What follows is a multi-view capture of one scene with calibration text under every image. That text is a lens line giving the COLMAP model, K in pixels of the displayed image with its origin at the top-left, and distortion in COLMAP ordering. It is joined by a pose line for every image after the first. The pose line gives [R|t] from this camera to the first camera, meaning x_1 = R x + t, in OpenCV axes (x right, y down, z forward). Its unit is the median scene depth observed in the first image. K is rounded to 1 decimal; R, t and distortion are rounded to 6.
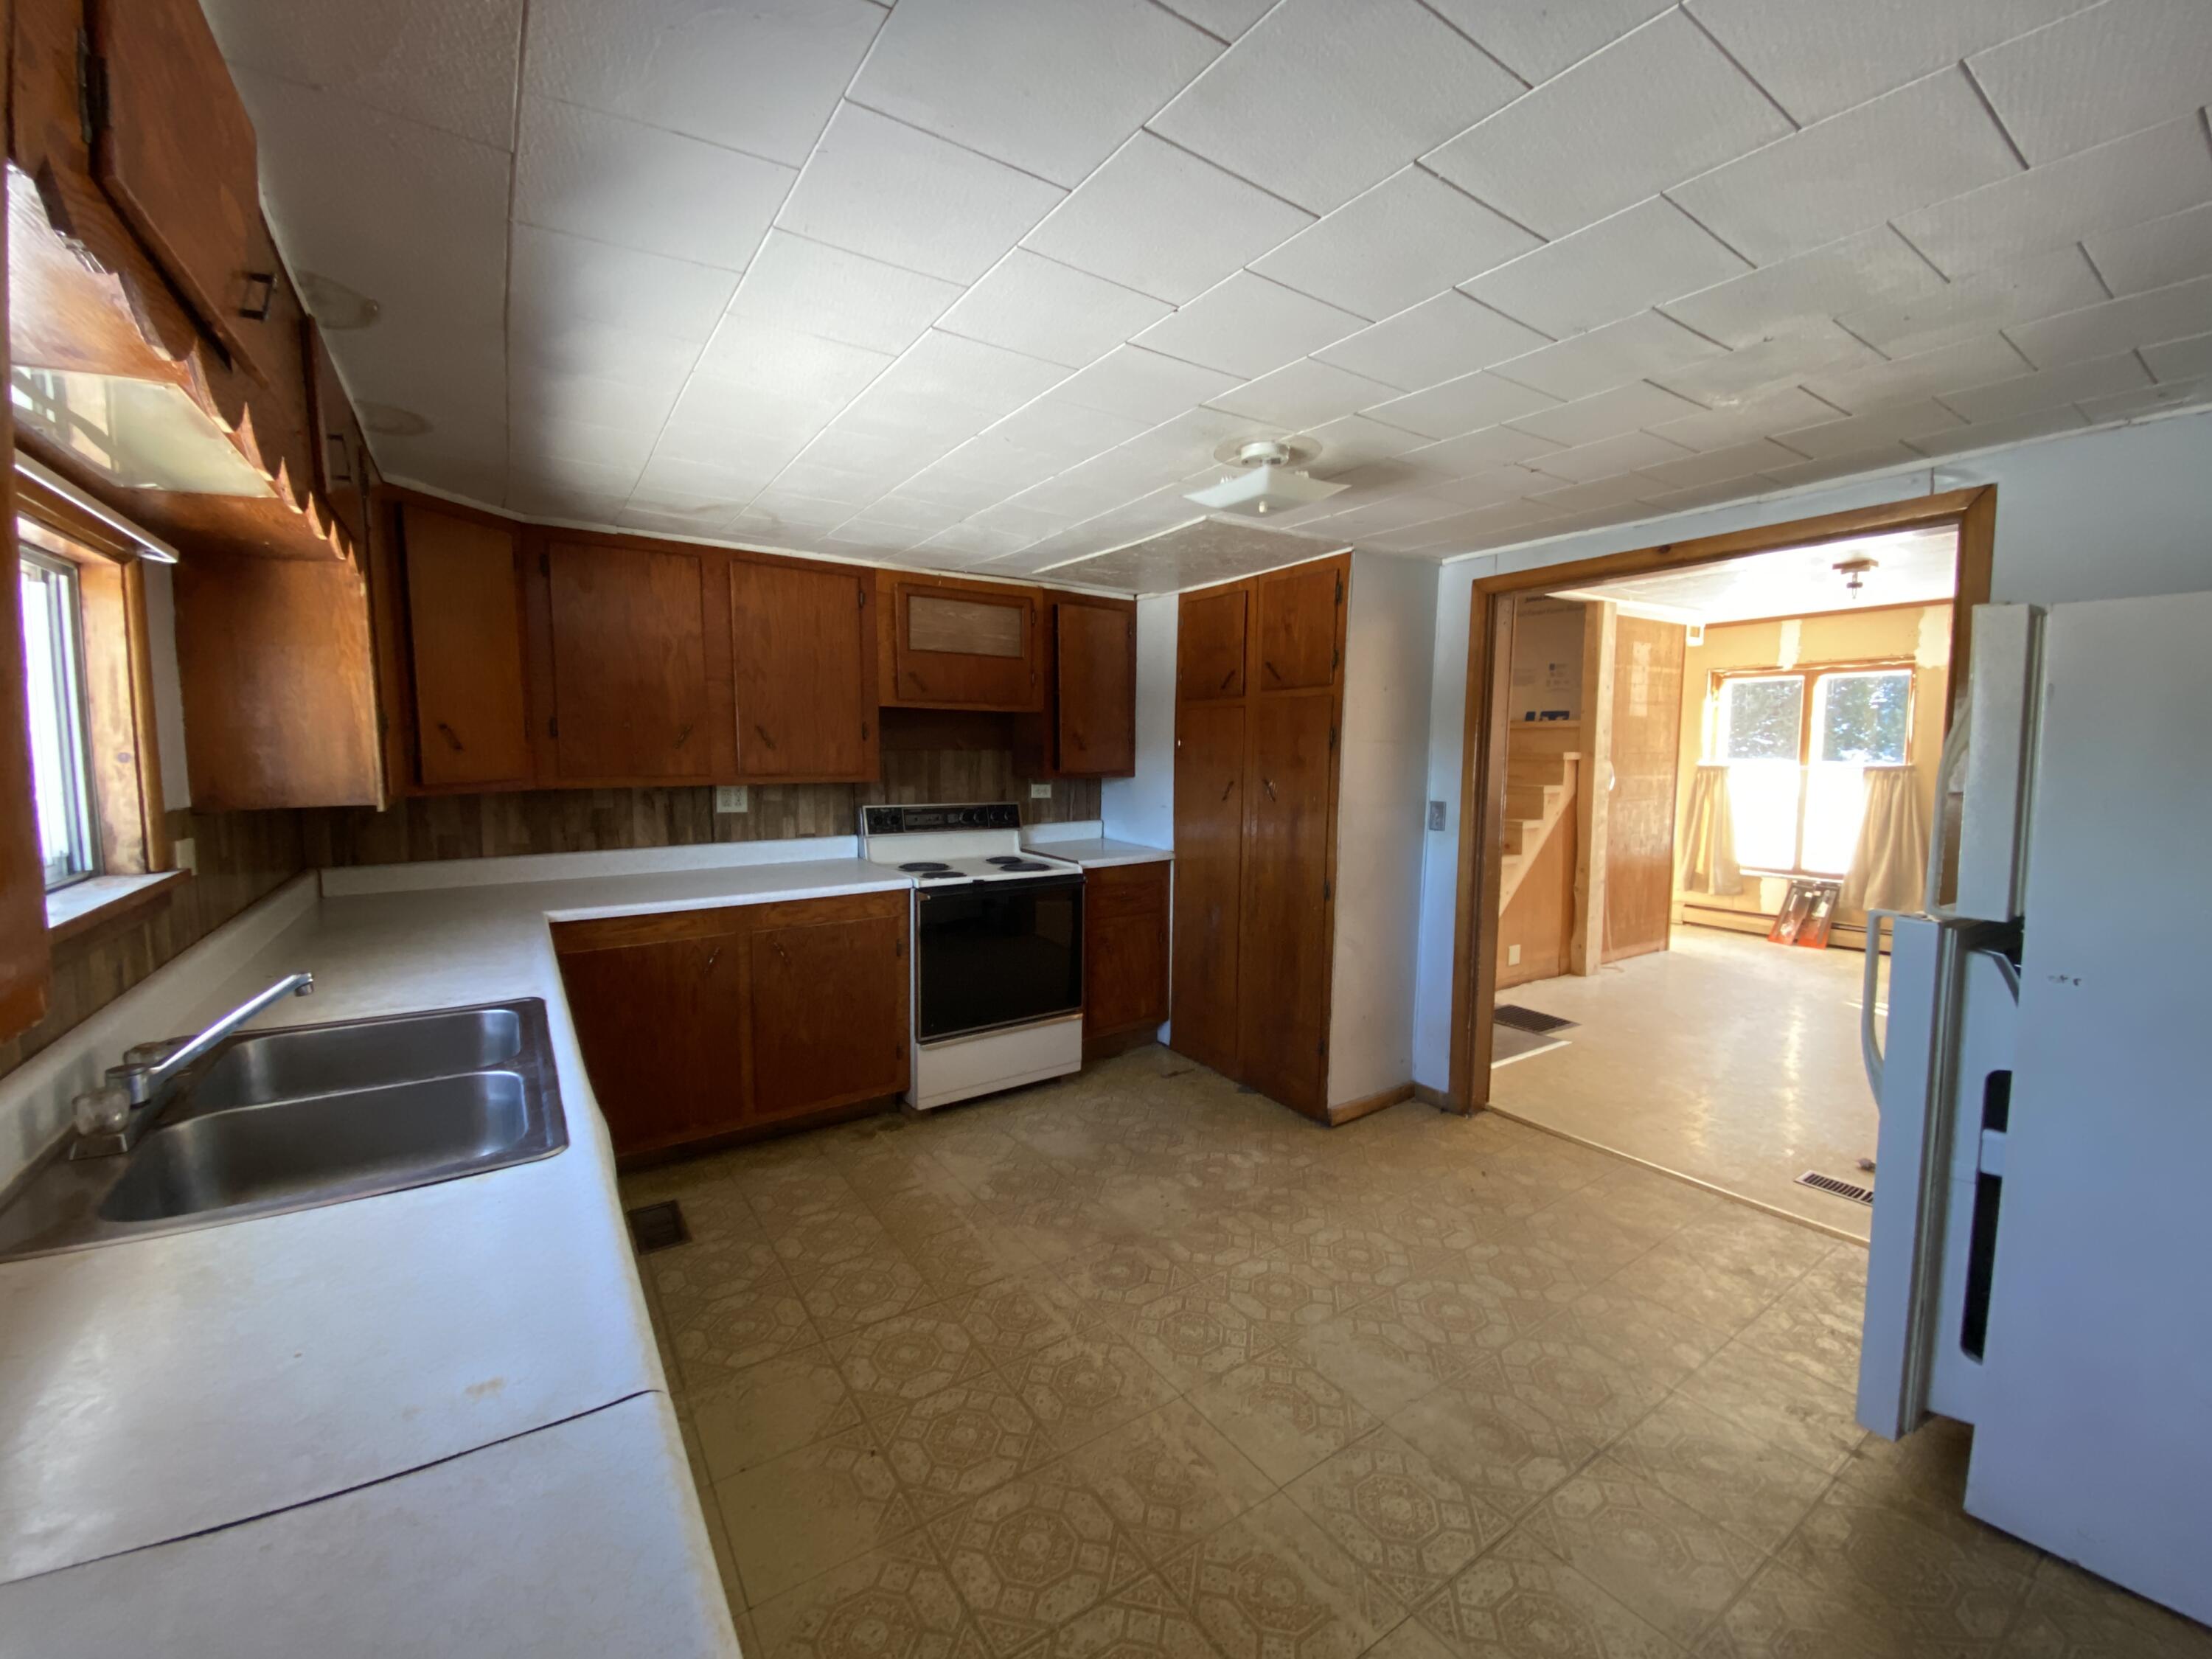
lens RADIAL K [[901.2, 0, 1110.3], [0, 901.2, 823.0], [0, 0, 1]] dist [0.000121, -0.000003]
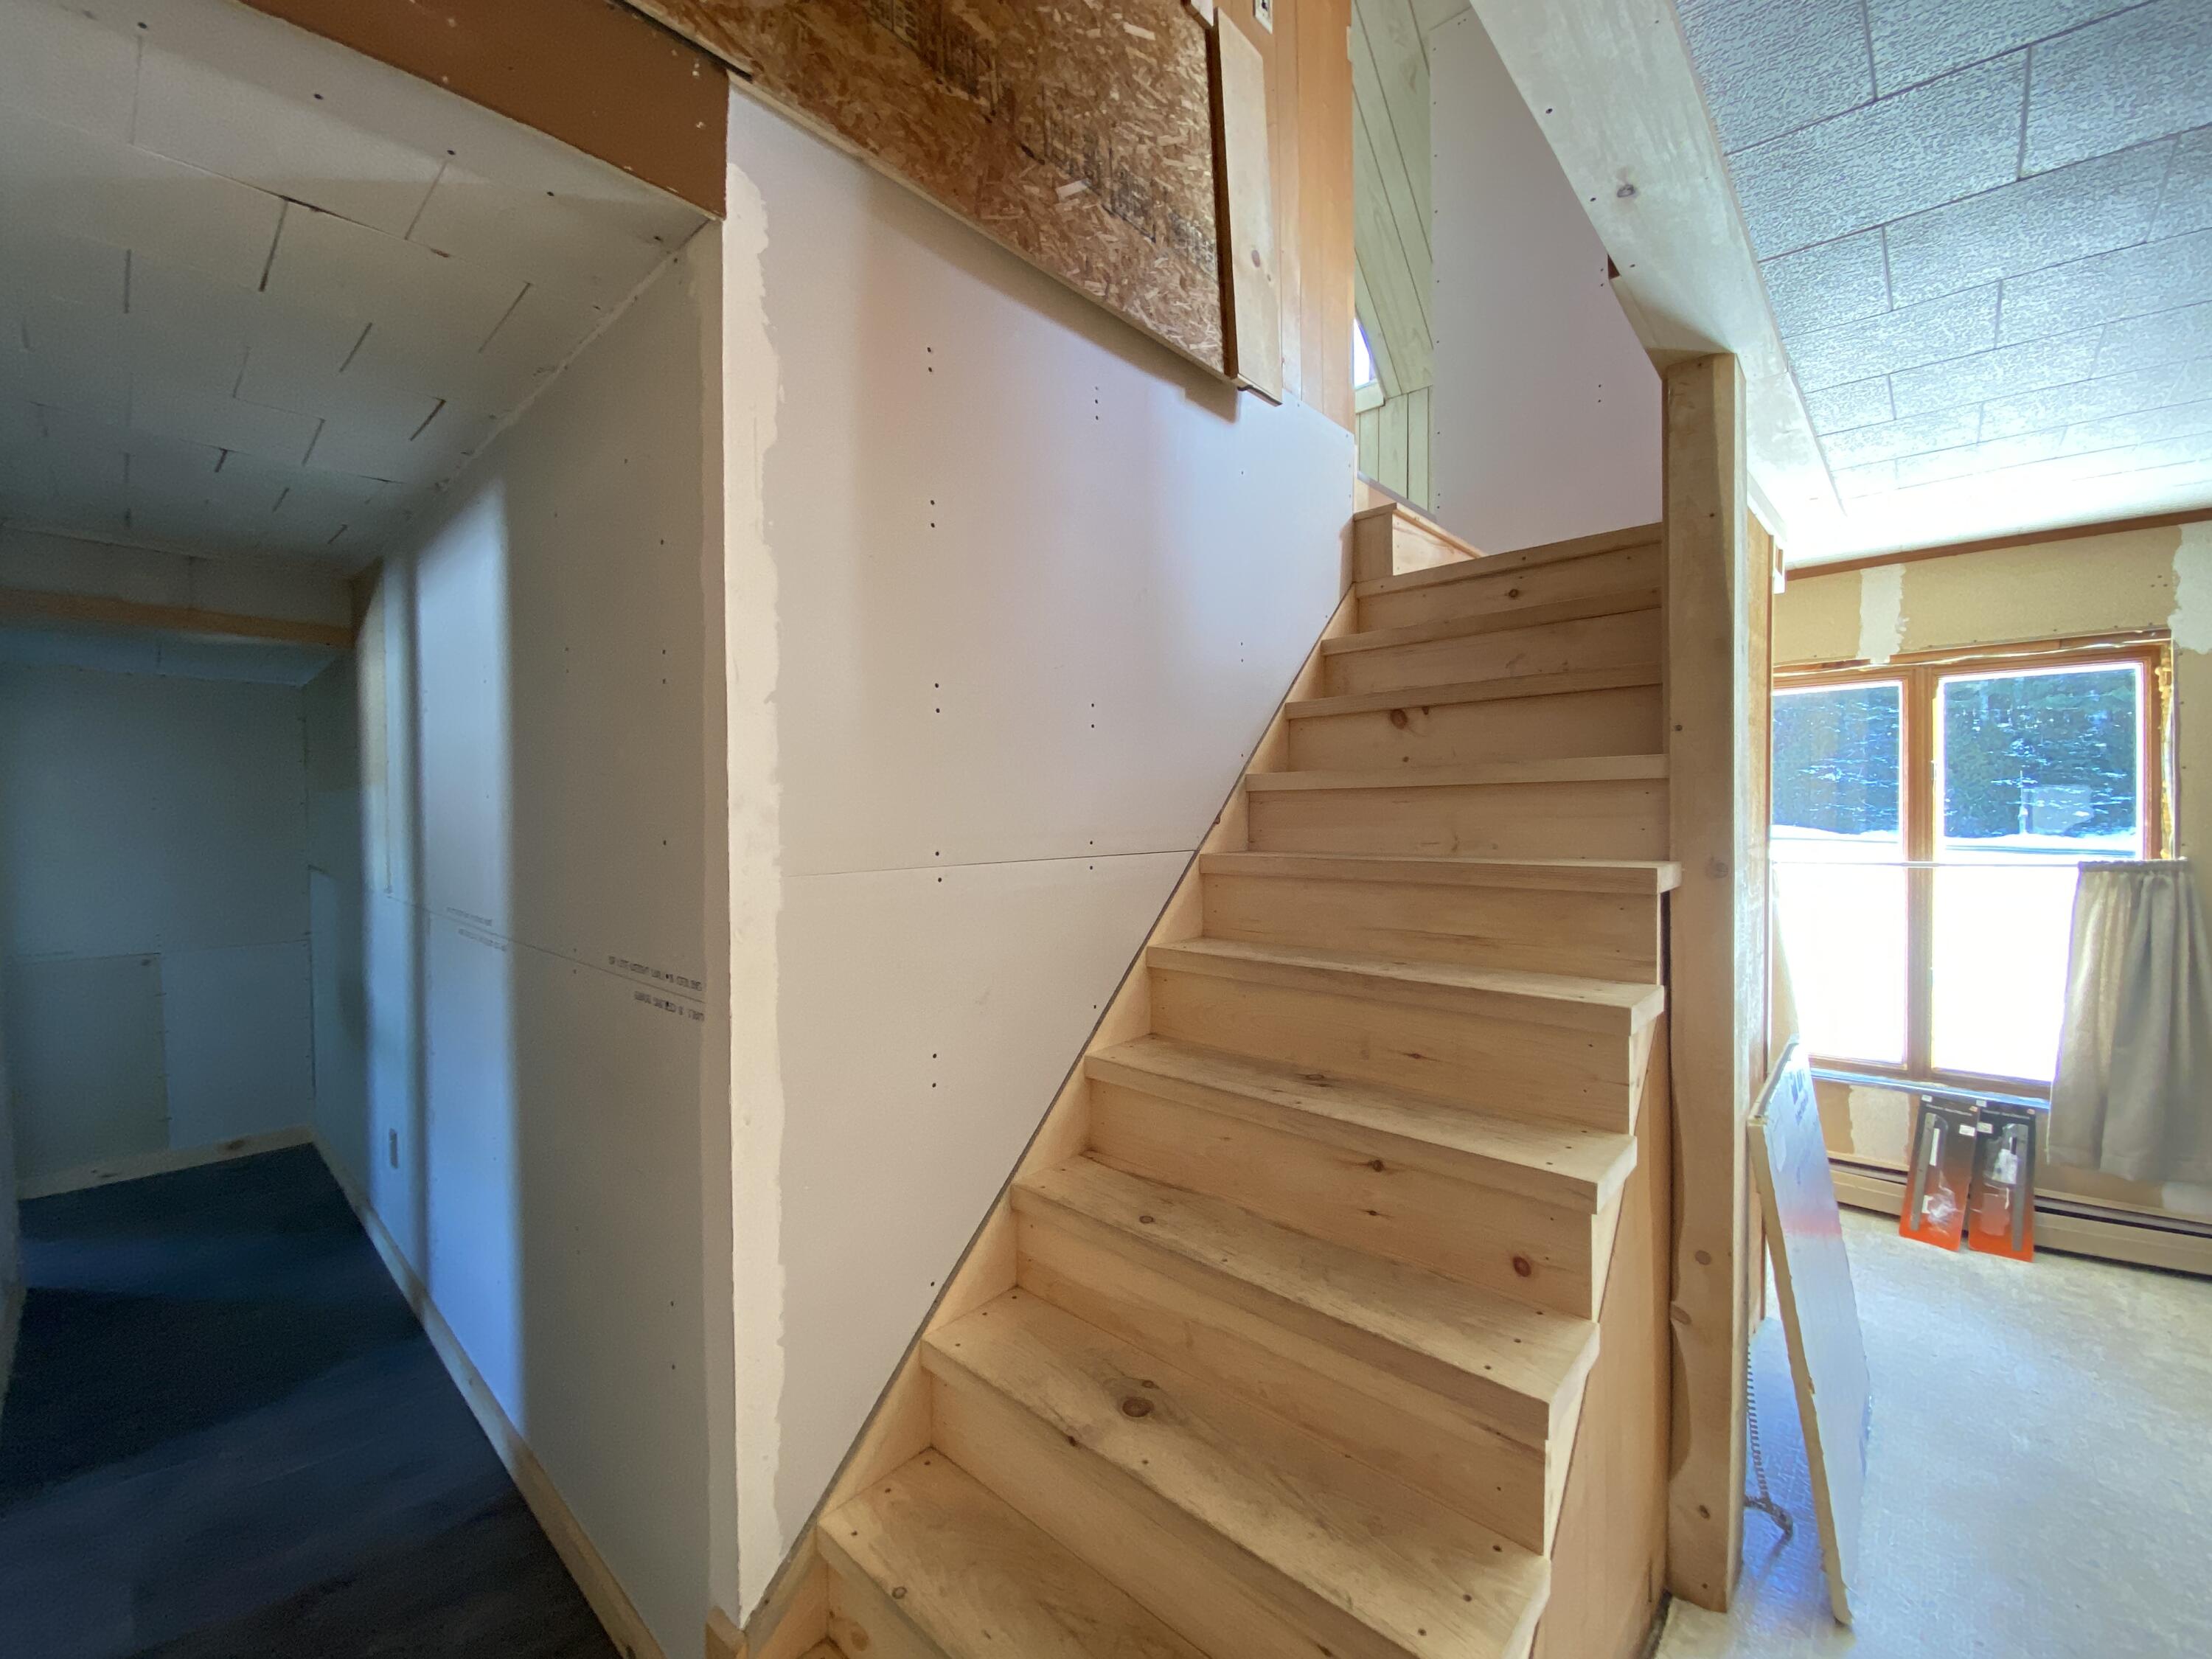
lens RADIAL K [[901.2, 0, 1101.4], [0, 901.2, 831.3], [0, 0, 1]] dist [0.000121, -0.000003]
pose [[0.973911, -0.017736, 0.226237, 0.224420], [0.032758, 0.997487, -0.062820, -0.063494], [-0.224554, 0.068592, 0.972044, 0.631737]]
